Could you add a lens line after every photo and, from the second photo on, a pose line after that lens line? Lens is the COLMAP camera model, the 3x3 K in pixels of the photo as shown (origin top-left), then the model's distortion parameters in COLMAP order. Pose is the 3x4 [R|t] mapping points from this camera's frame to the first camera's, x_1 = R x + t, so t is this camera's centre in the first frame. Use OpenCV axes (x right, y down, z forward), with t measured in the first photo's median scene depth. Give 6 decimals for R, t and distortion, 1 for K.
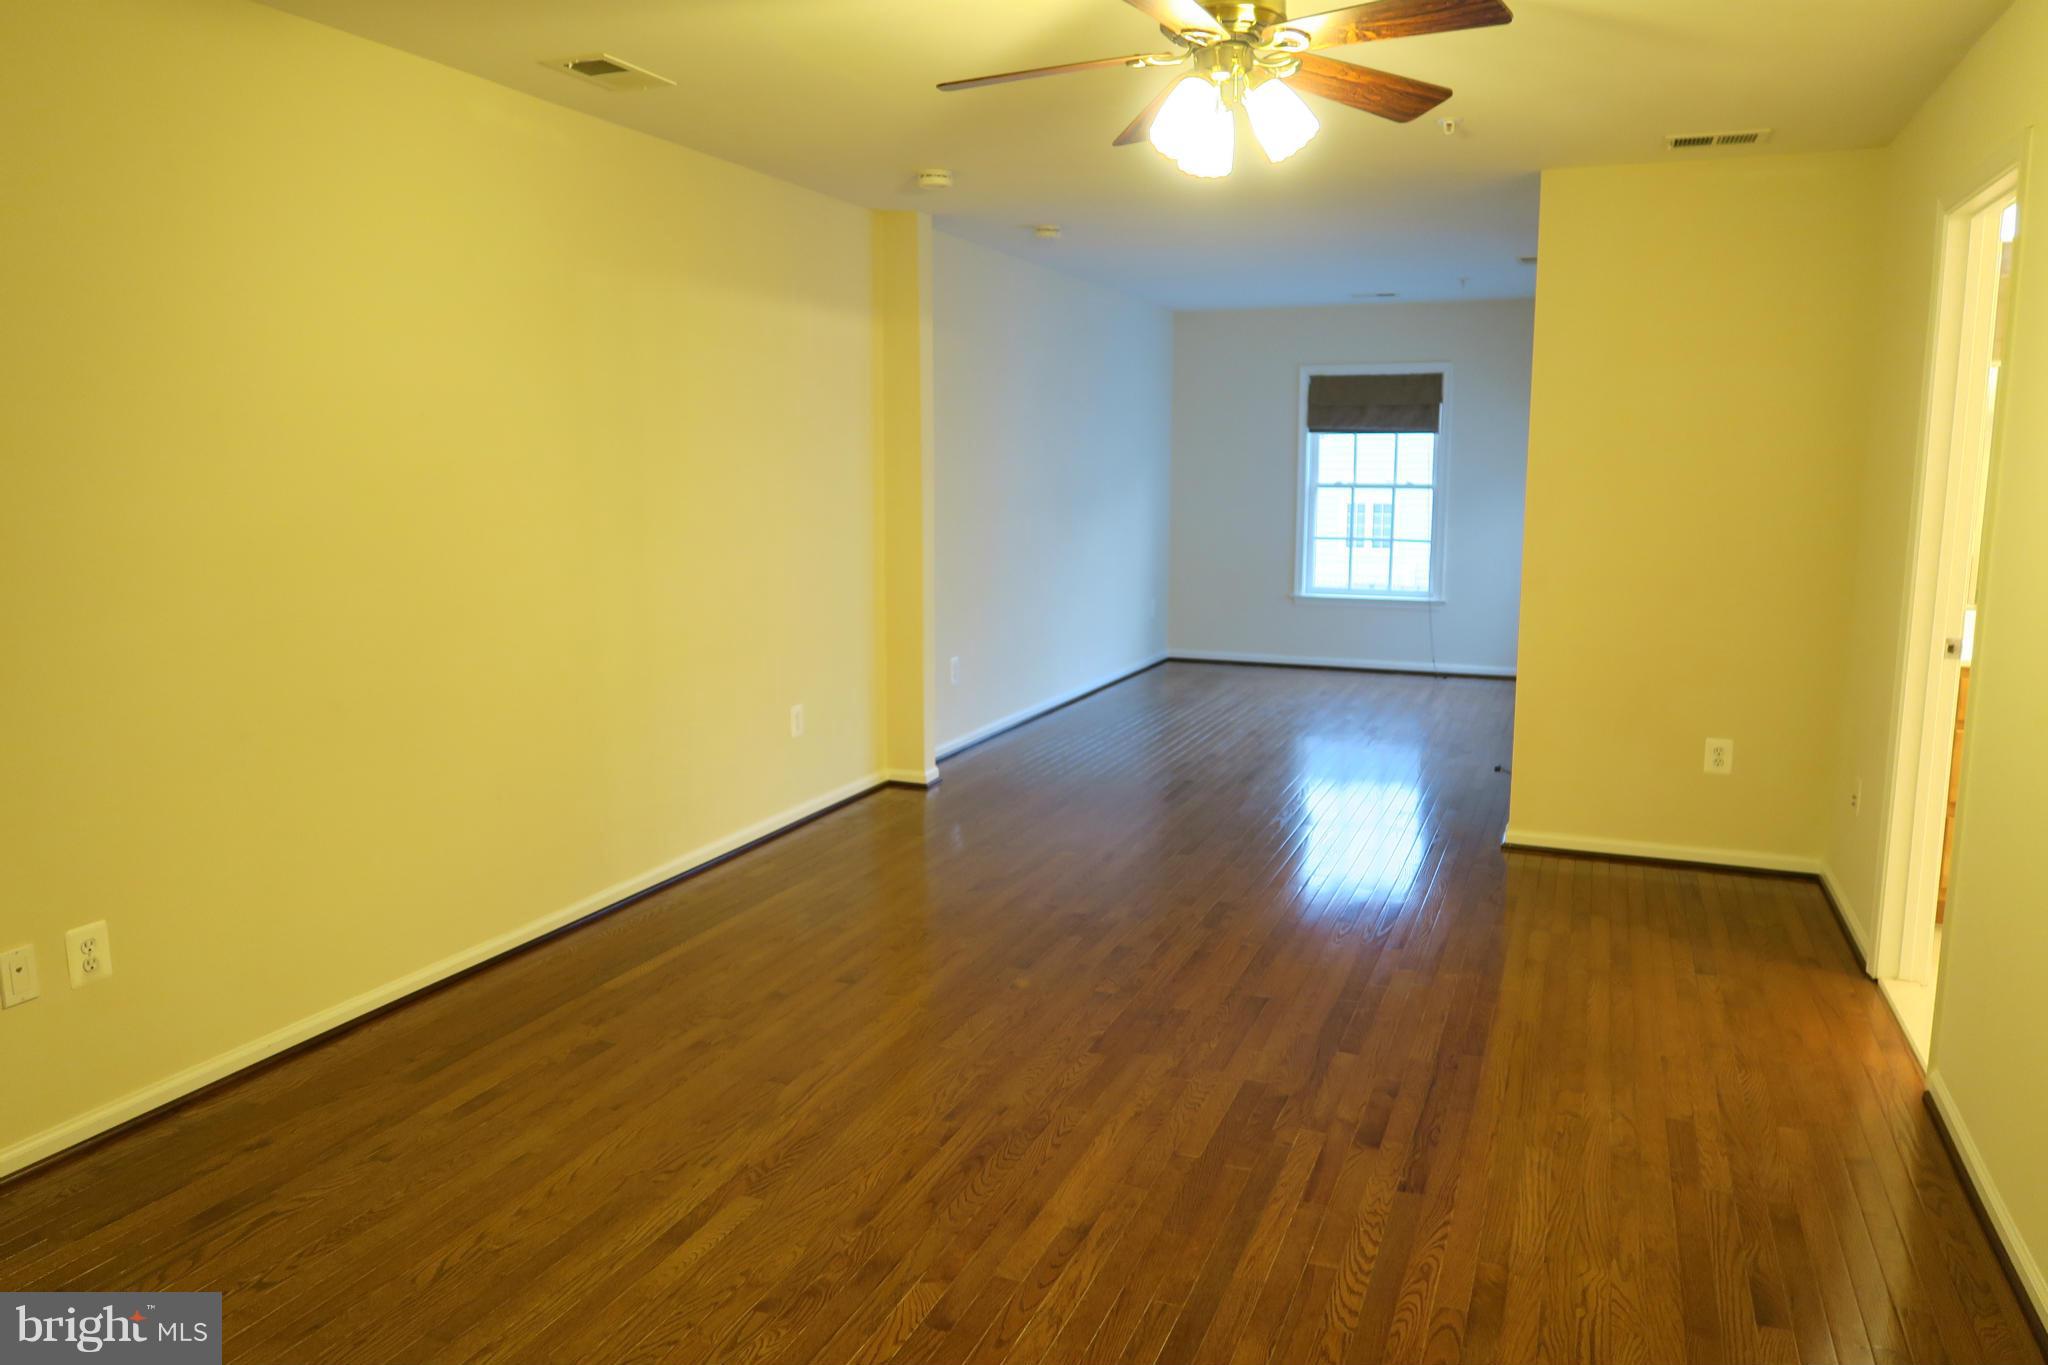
lens RADIAL K [[1409.4, 0, 1024.0], [0, 1409.4, 682.5], [0, 0, 1]] dist [-0.022668, 0.004560]
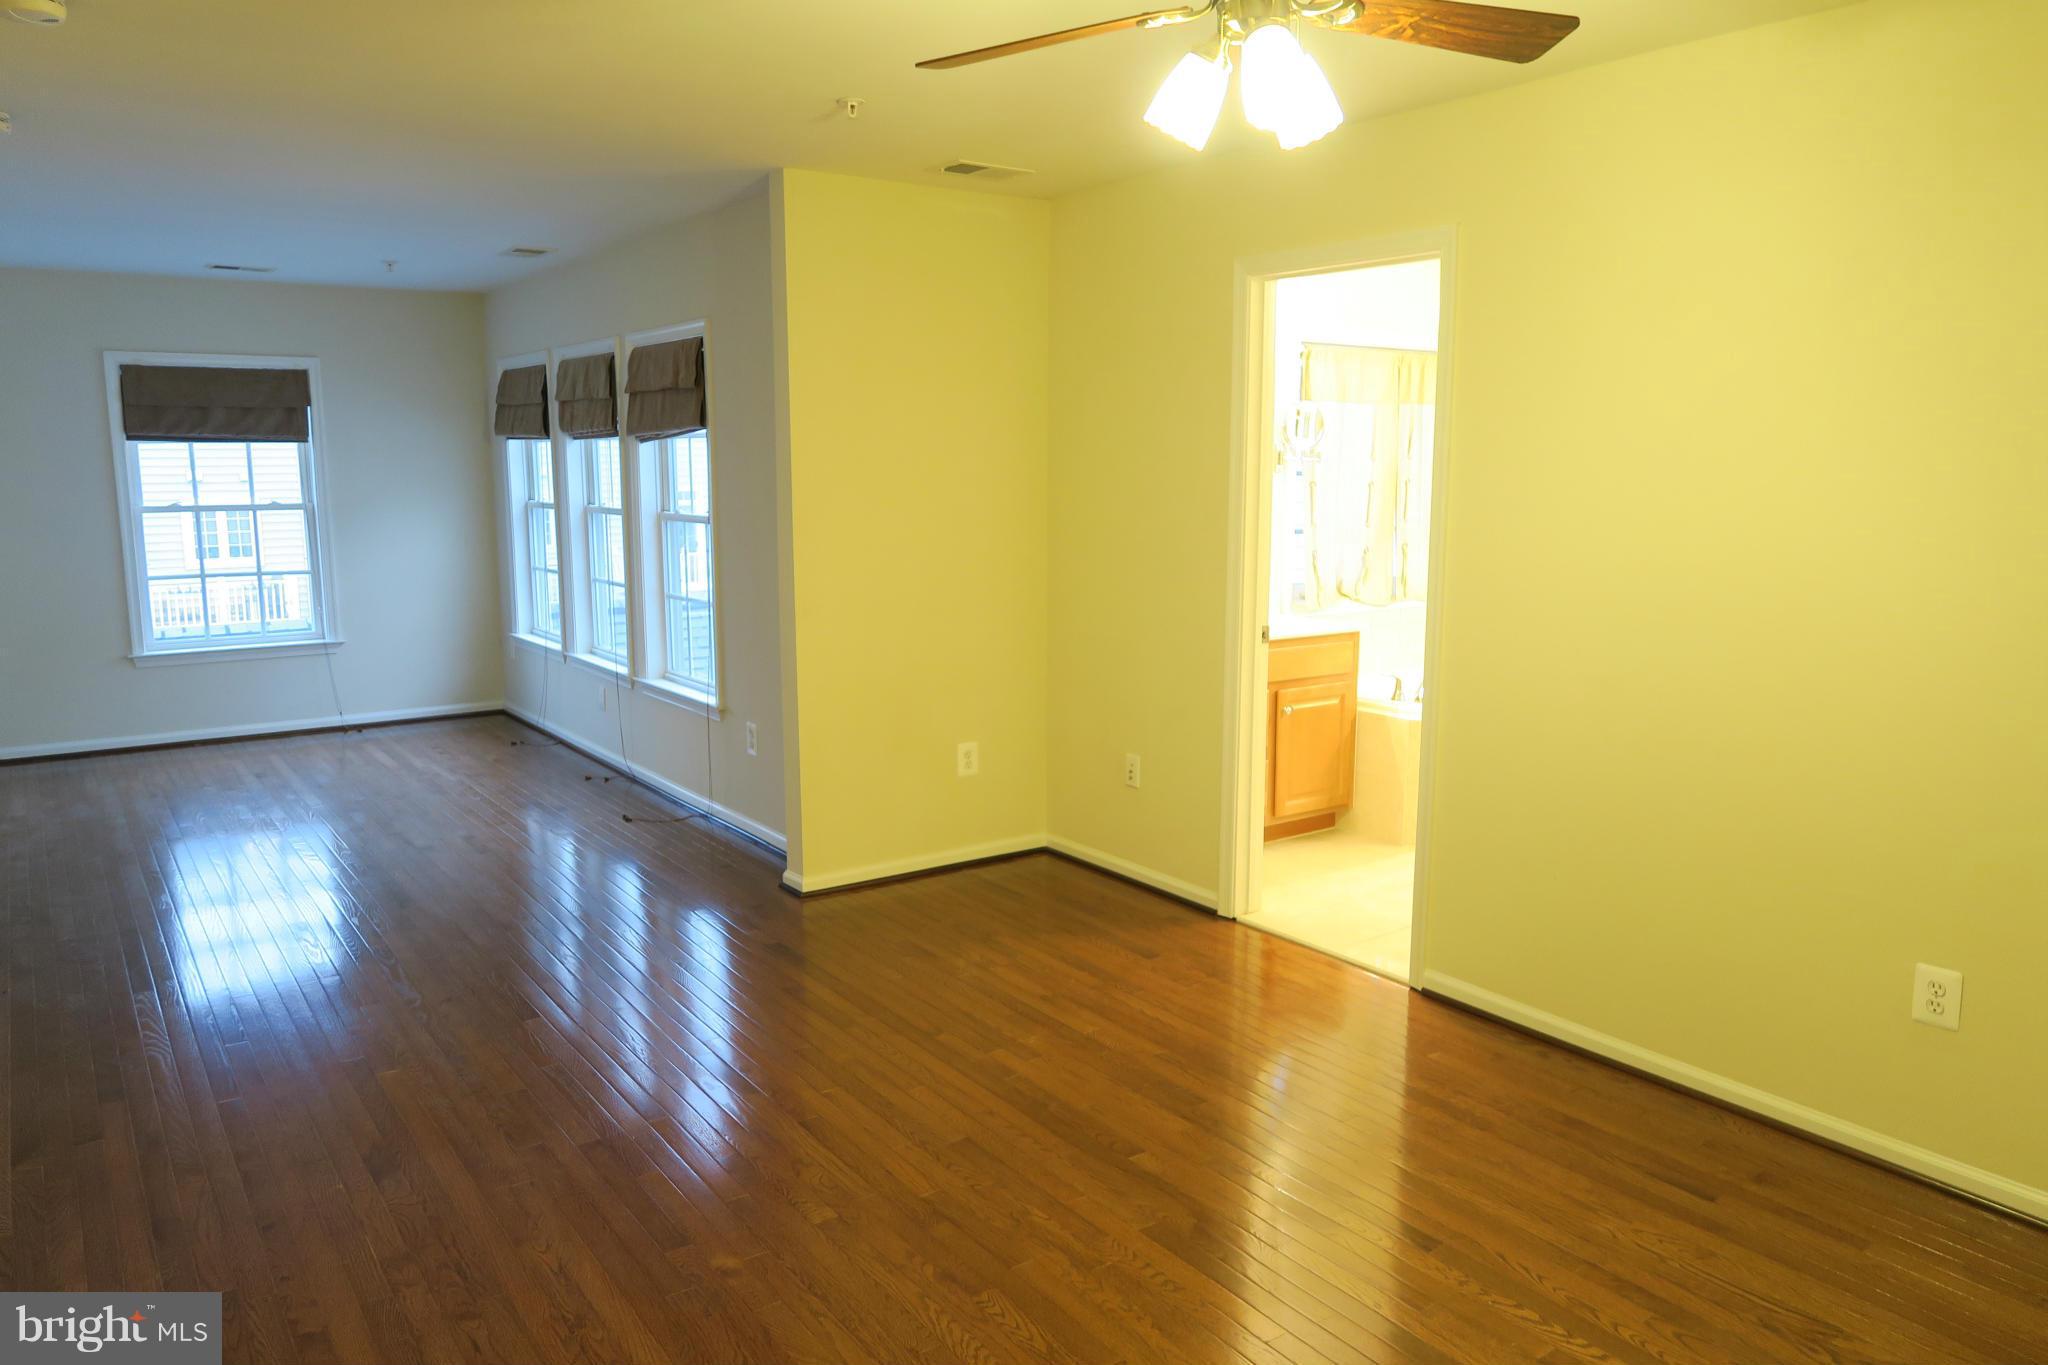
lens RADIAL K [[1409.4, 0, 1024.0], [0, 1409.4, 682.5], [0, 0, 1]] dist [-0.022668, 0.004560]
pose [[0.531212, -0.132447, 0.836822, -0.191653], [0.133321, 0.988467, 0.071816, -0.039701], [-0.836684, 0.073416, 0.542744, 0.204614]]
